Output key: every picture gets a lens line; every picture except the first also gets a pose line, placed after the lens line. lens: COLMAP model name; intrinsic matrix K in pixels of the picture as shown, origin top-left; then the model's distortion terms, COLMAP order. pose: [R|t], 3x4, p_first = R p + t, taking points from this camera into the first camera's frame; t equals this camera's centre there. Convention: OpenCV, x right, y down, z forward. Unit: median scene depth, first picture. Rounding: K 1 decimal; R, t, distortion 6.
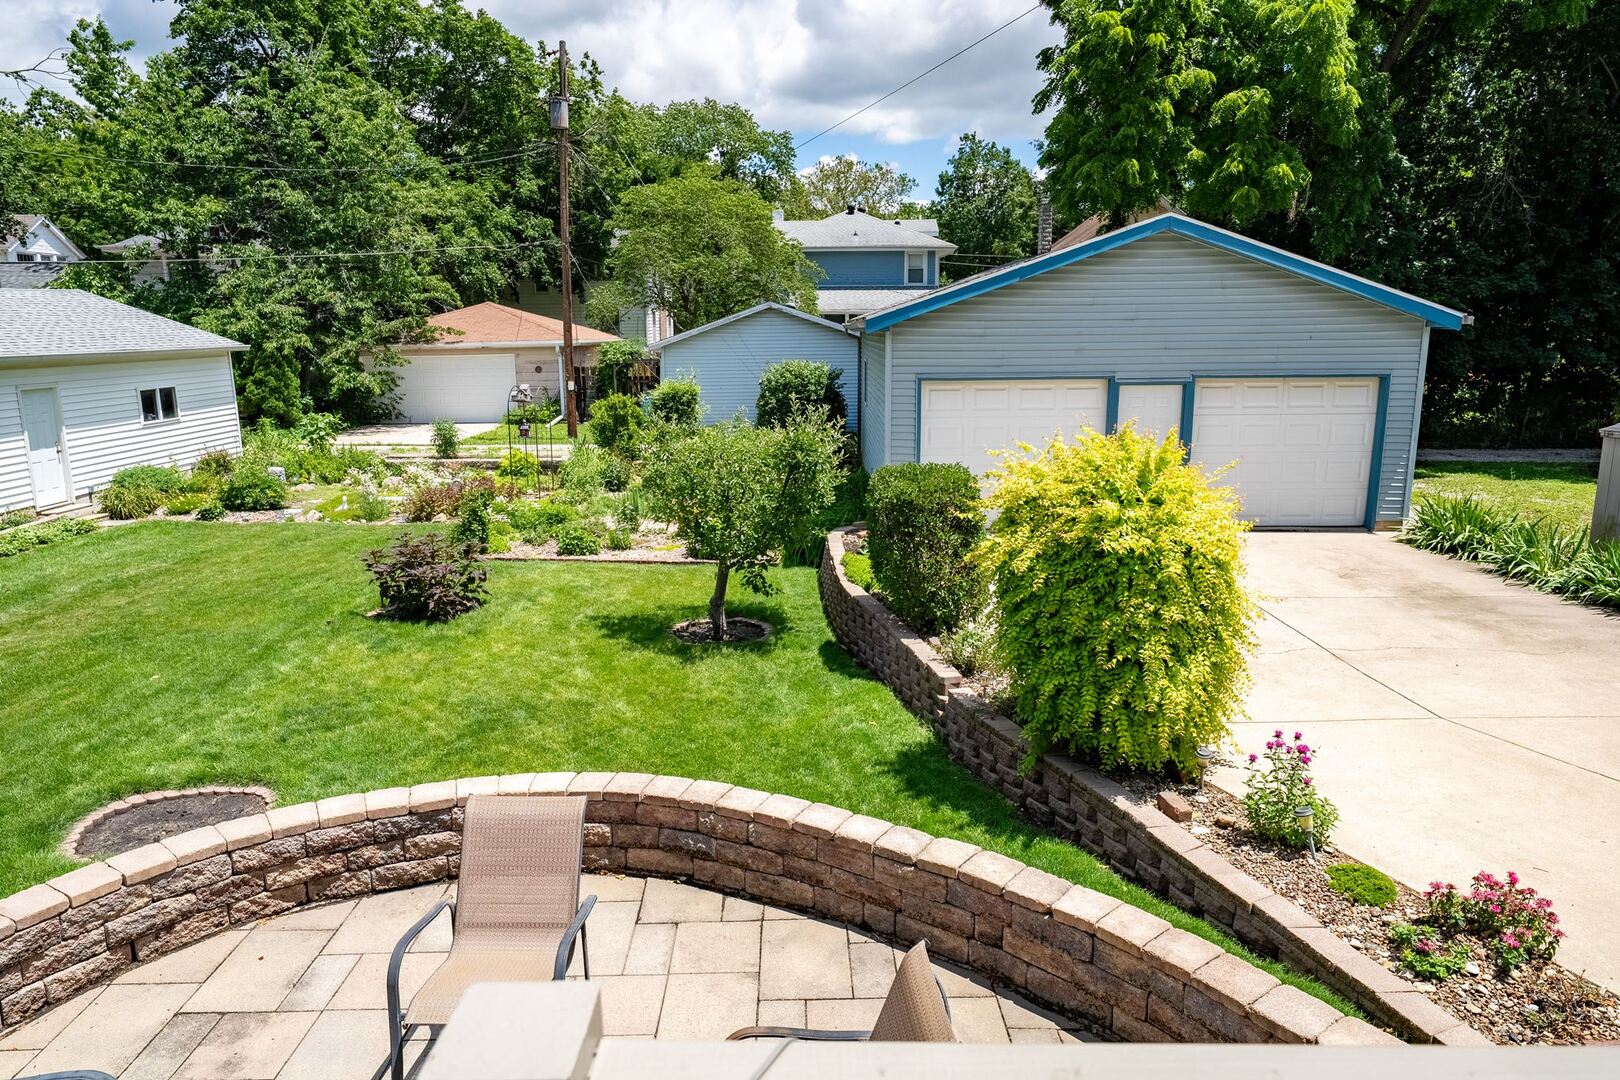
lens RADIAL K [[1020.6, 0, 810.0], [0, 1020.6, 540.0], [0, 0, 1]] dist [-0.000152, -0.001730]
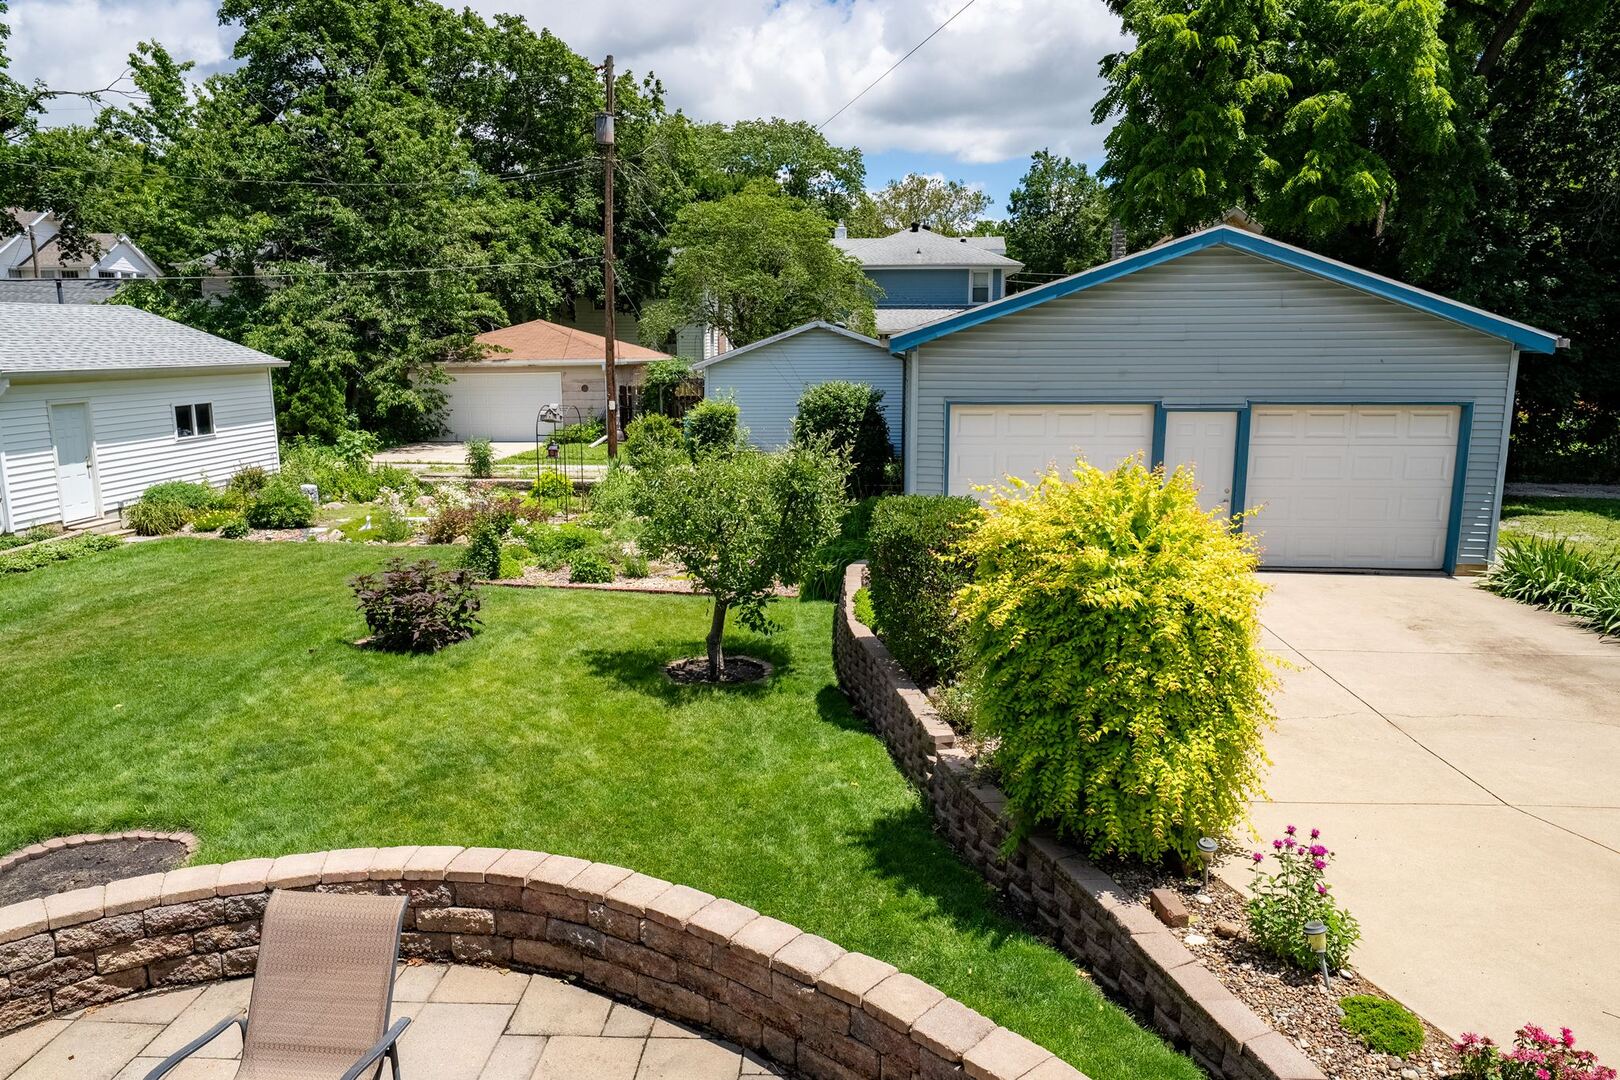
lens RADIAL K [[1039.3, 0, 810.0], [0, 1039.3, 540.0], [0, 0, 1]] dist [-0.000445, -0.000599]
pose [[0.997486, 0.018389, -0.068441, 0.050375], [-0.019897, 0.999573, -0.021419, -0.009656], [0.068018, 0.022726, 0.997425, 0.047980]]
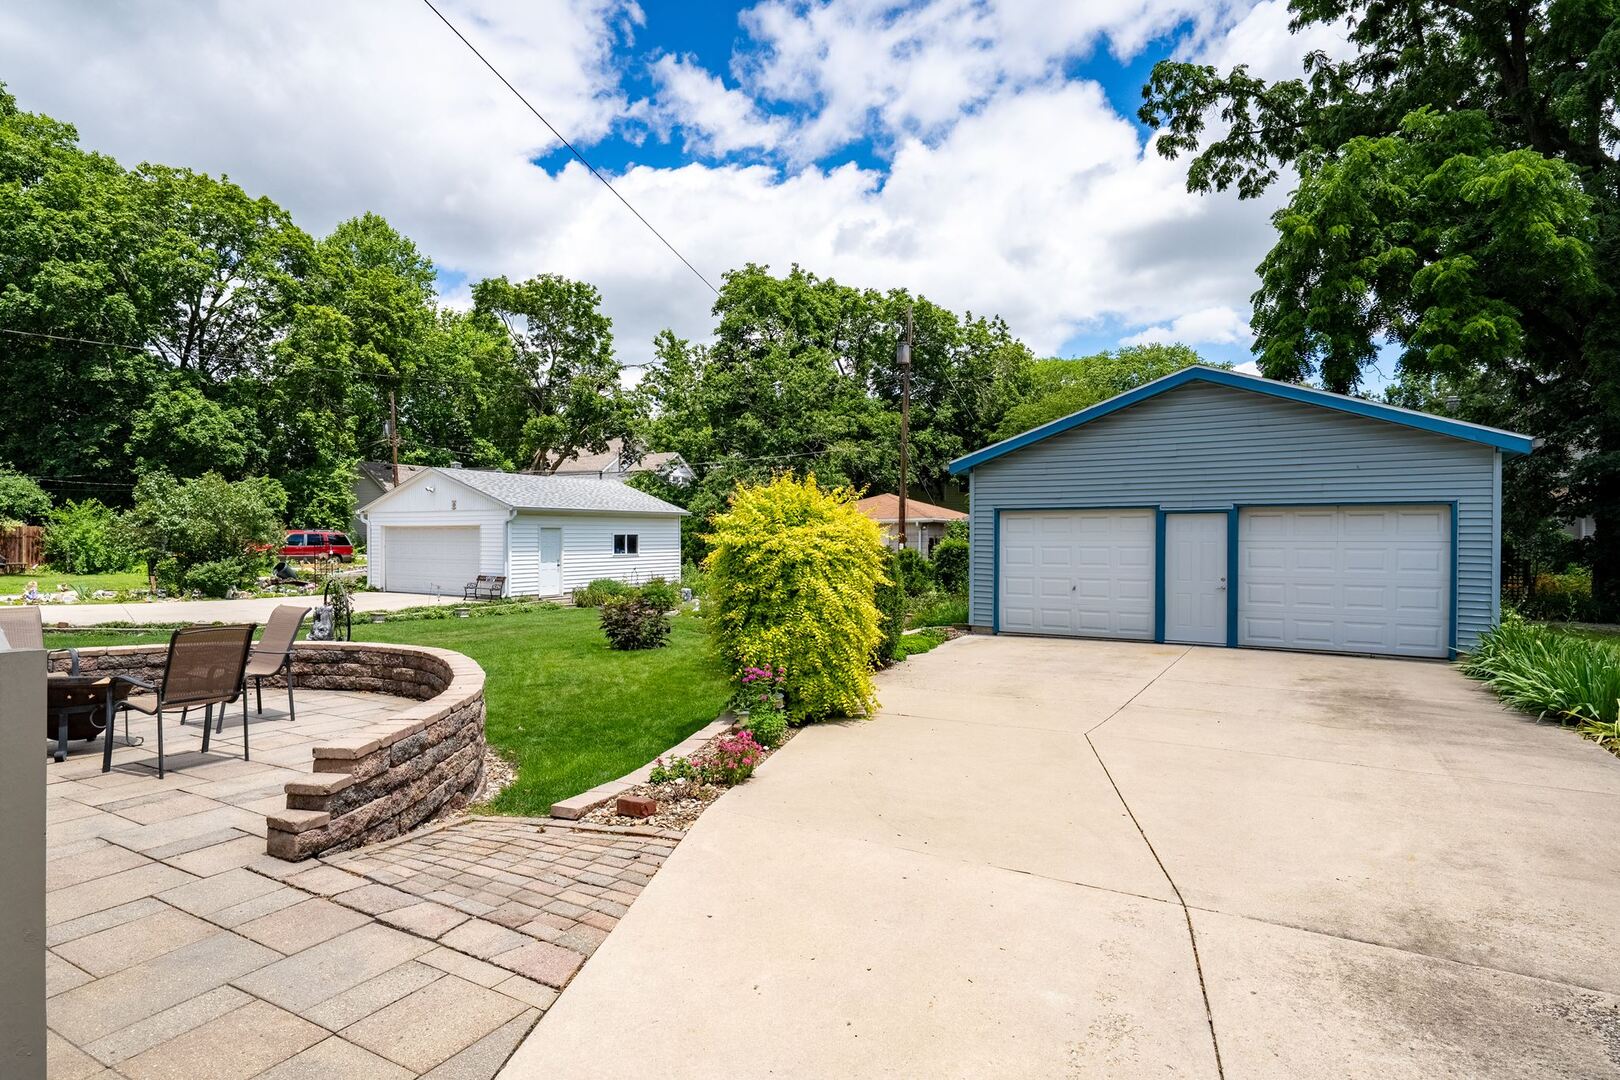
lens RADIAL K [[855.0, 0, 812.6], [0, 855.0, 549.1], [0, 0, 1]] dist [0.002592, -0.001052]
pose [[0.860004, 0.017402, -0.509991, 0.469578], [-0.115364, 0.980173, -0.161094, 0.089614], [0.497076, 0.197376, 0.844961, 0.002707]]
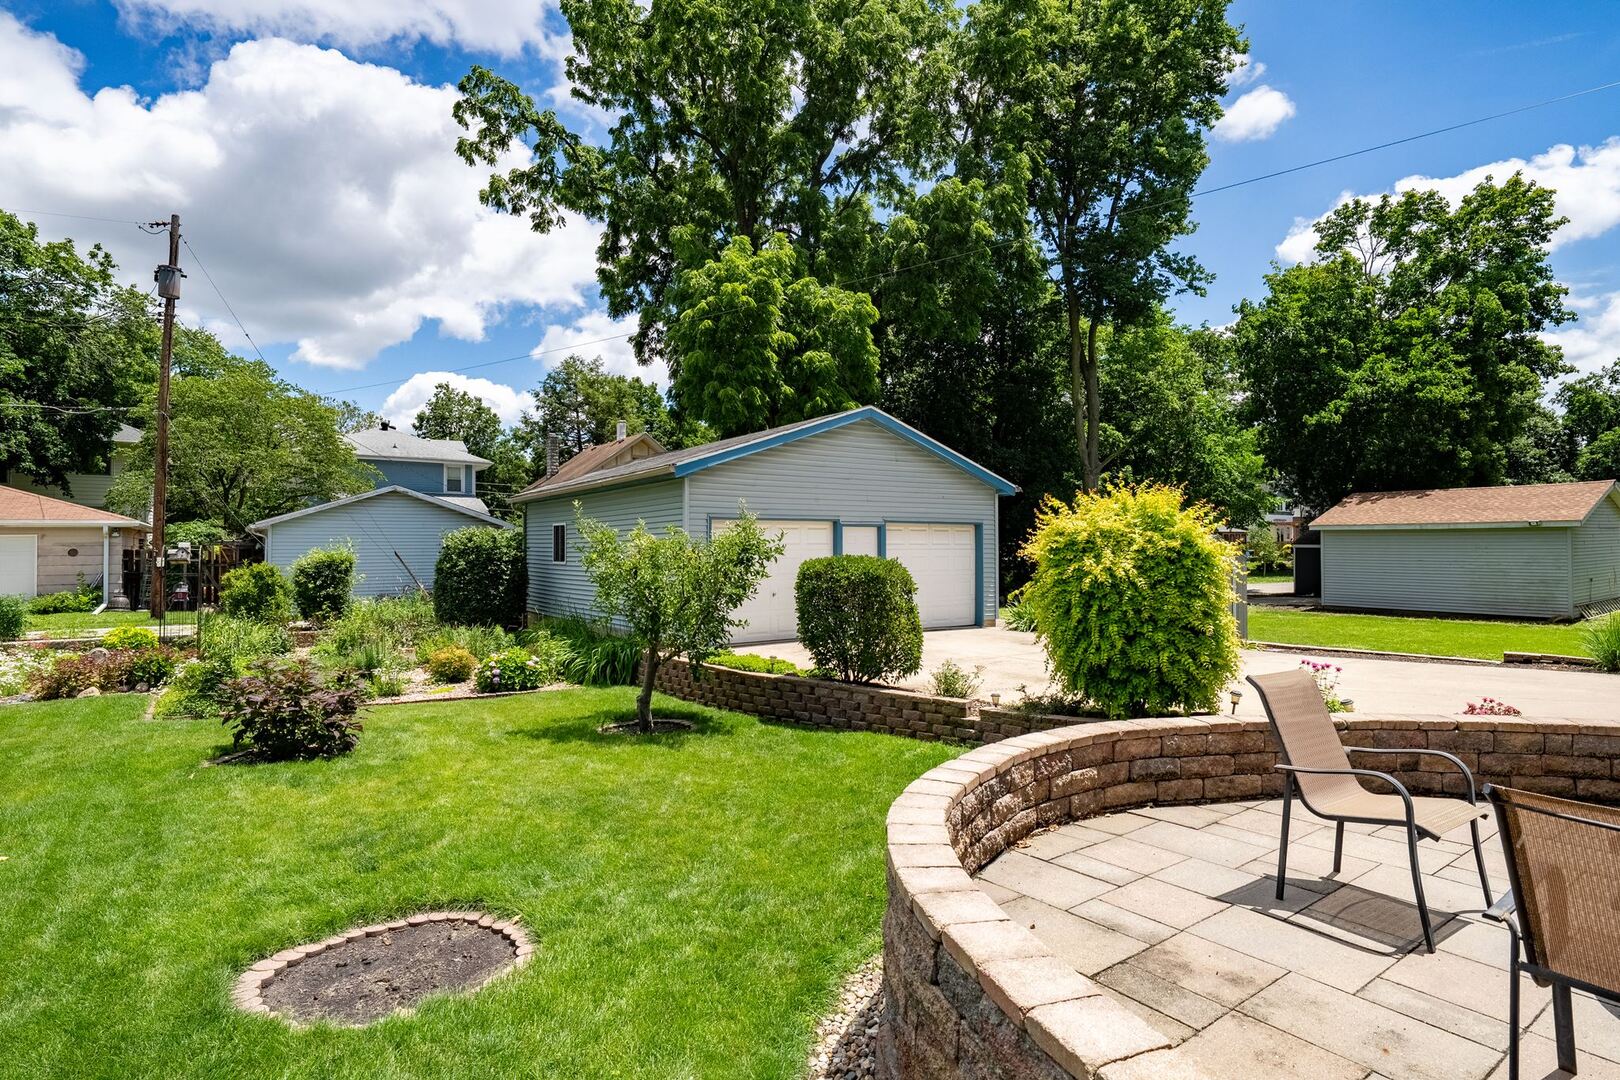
lens RADIAL K [[832.9, 0, 810.0], [0, 832.9, 540.0], [0, 0, 1]] dist [-0.001176, -0.000858]
pose [[0.817194, 0.012182, 0.576234, -0.376717], [0.115253, 0.976130, -0.184084, 0.065719], [-0.564721, 0.216845, 0.796284, 0.157025]]
